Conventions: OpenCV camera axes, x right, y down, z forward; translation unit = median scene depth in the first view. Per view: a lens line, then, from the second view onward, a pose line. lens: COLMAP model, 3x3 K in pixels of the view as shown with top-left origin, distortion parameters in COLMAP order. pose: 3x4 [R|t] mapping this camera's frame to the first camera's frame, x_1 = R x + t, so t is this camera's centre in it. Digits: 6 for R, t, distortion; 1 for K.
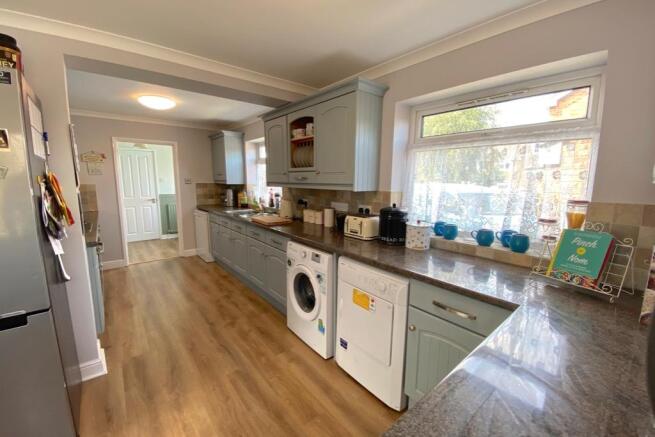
lens RADIAL K [[266.2, 0, 327.4], [0, 266.2, 219.6], [0, 0, 1]] dist [0.008953, -0.016641]
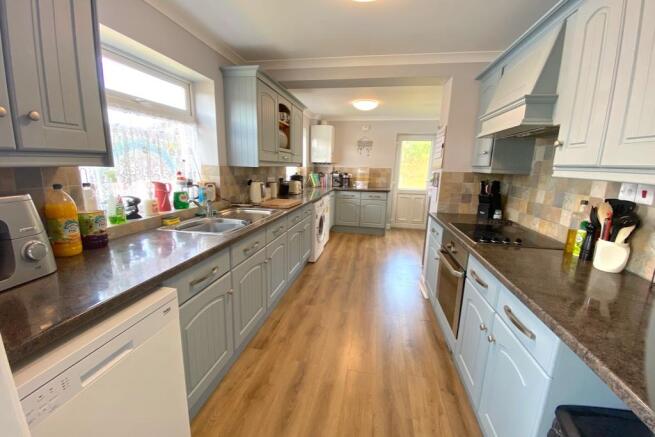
lens RADIAL K [[266.2, 0, 327.4], [0, 266.2, 219.6], [0, 0, 1]] dist [0.008953, -0.016641]
pose [[-0.640680, -0.184914, 0.745209, -0.982440], [0.083217, 0.948126, 0.306810, -0.206231], [-0.763285, 0.258581, -0.592057, 1.386361]]
